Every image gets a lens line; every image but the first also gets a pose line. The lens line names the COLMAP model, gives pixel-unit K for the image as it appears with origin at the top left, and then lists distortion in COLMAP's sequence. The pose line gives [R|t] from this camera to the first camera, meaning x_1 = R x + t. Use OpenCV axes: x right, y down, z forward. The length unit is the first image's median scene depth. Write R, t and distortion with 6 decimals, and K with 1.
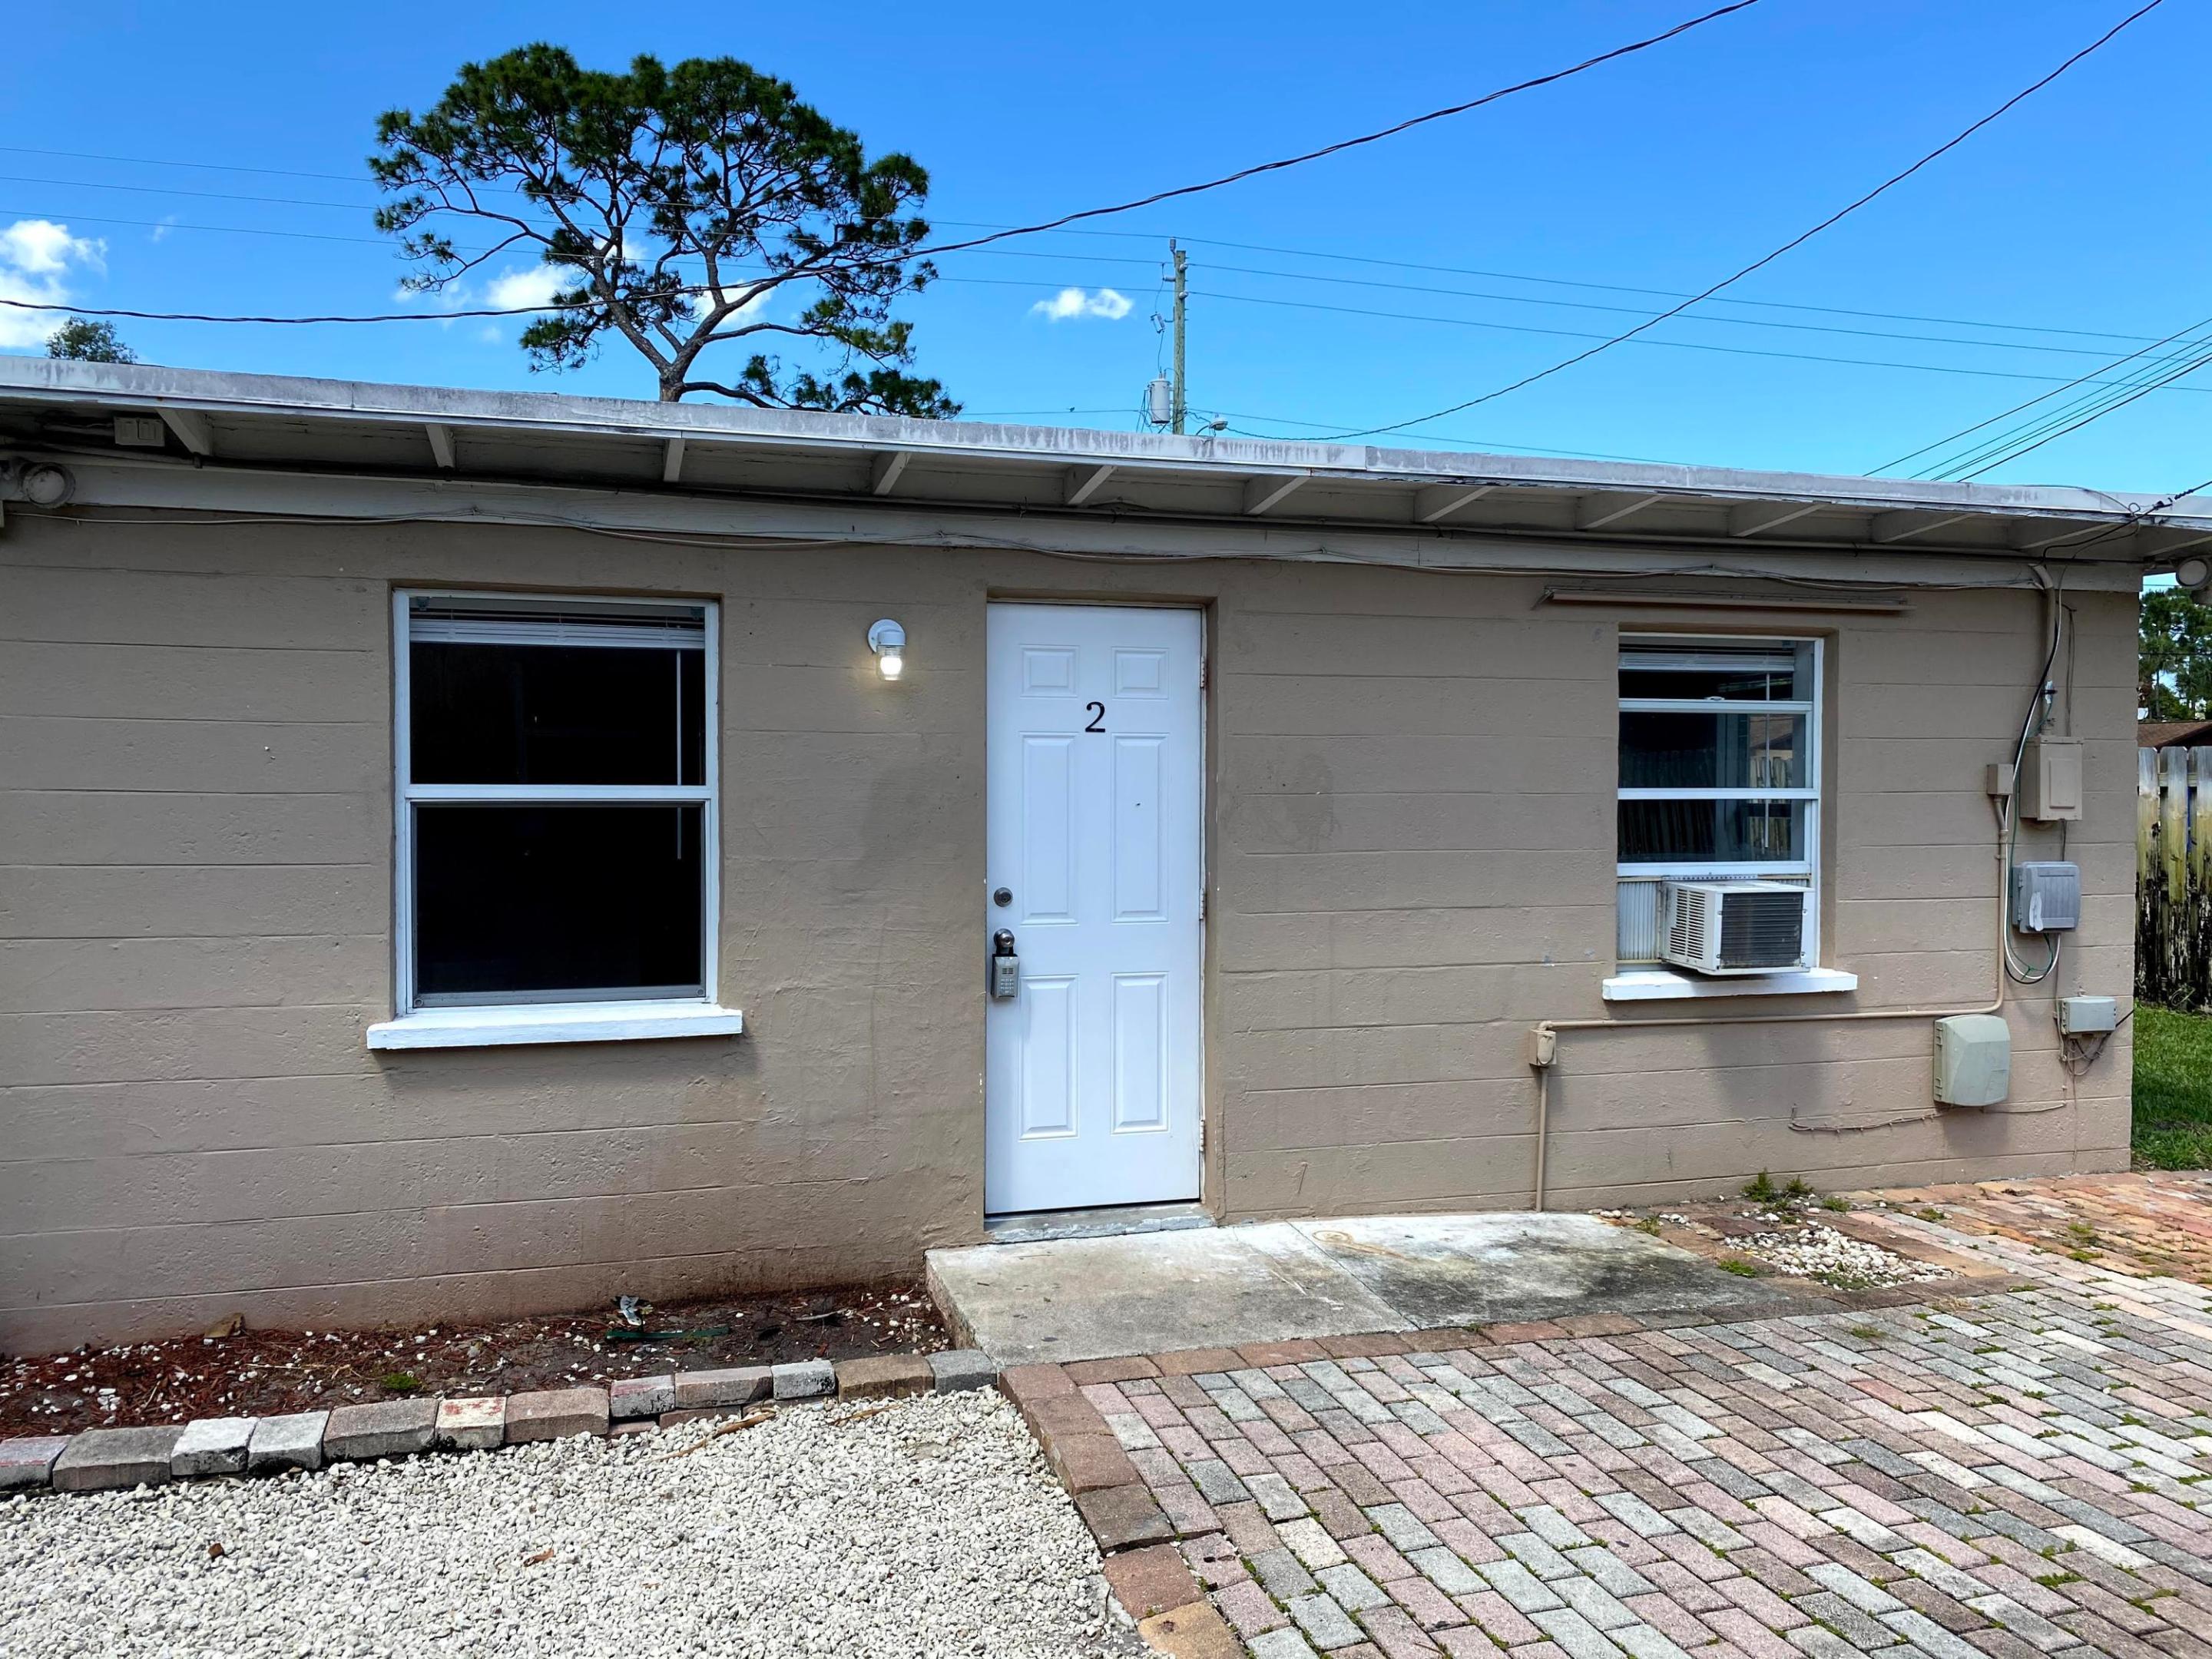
lens RADIAL K [[1672.7, 0, 1110.0], [0, 1672.7, 819.0], [0, 0, 1]] dist [0.012945, -0.017876]
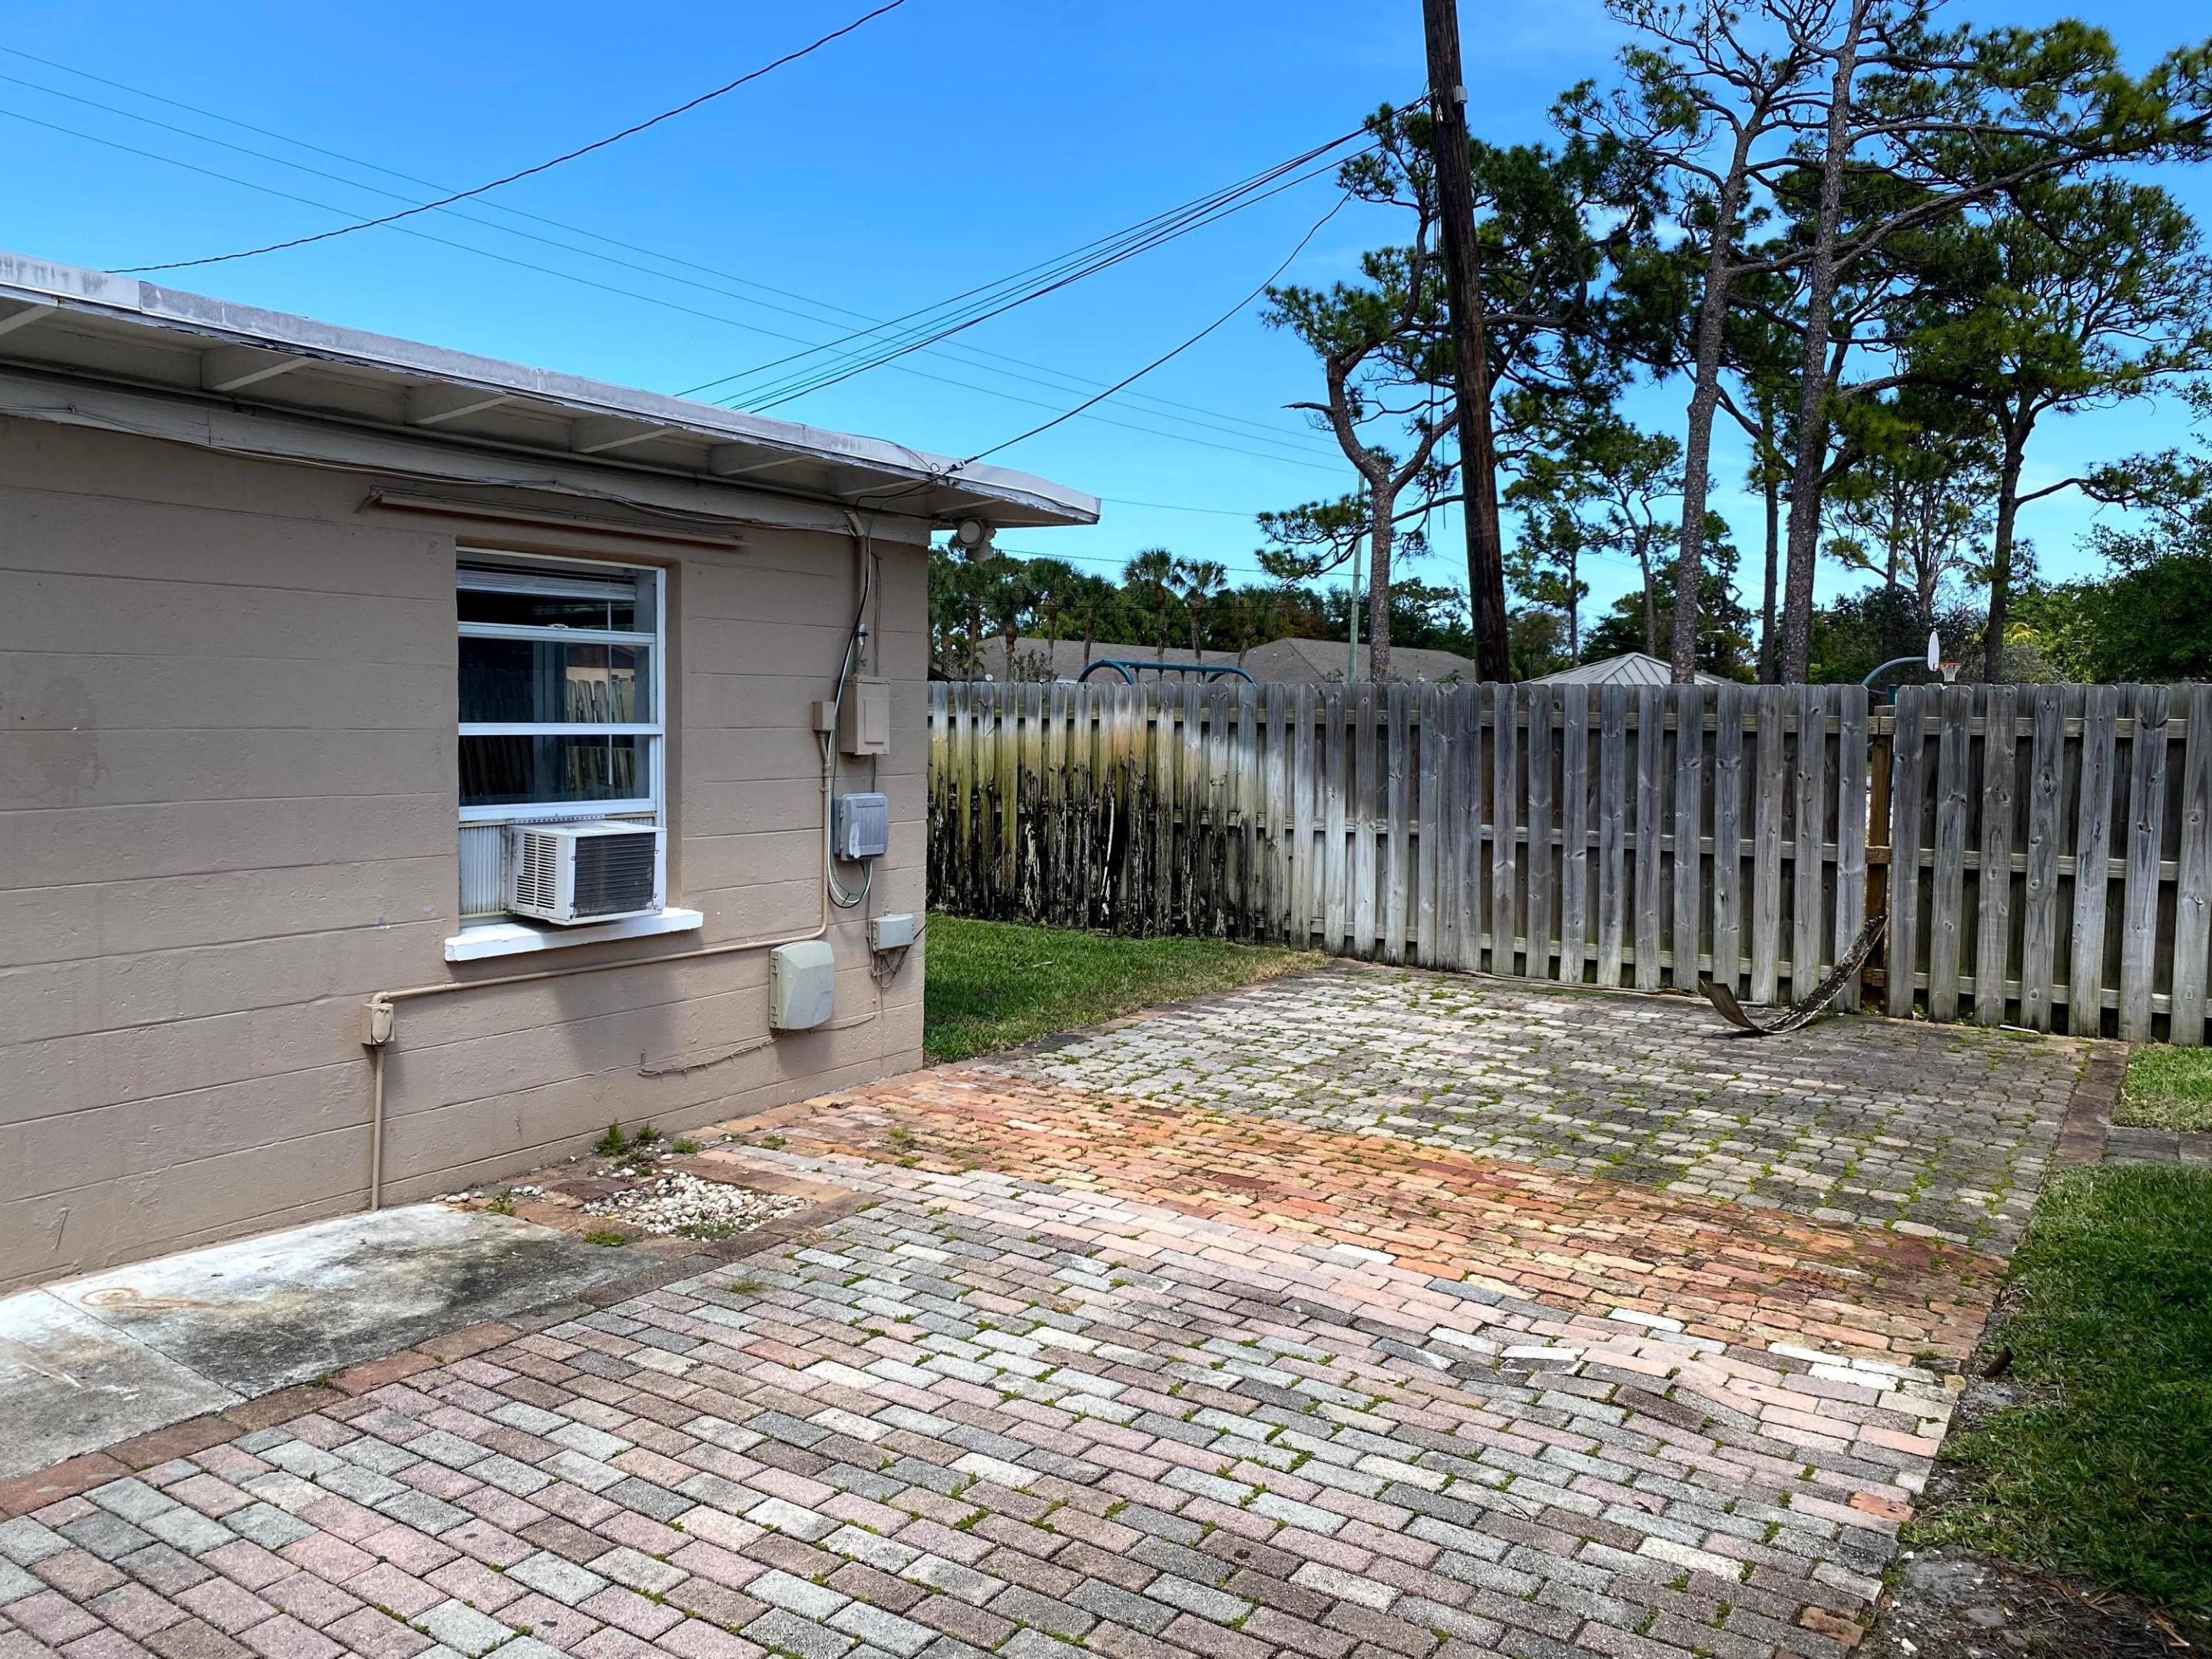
lens RADIAL K [[1672.7, 0, 1110.0], [0, 1672.7, 819.0], [0, 0, 1]] dist [0.012945, -0.017876]
pose [[0.759880, -0.028931, 0.649419, -0.015432], [-0.006202, 0.998641, 0.051744, -0.018132], [-0.650034, -0.043347, 0.758668, 0.111964]]
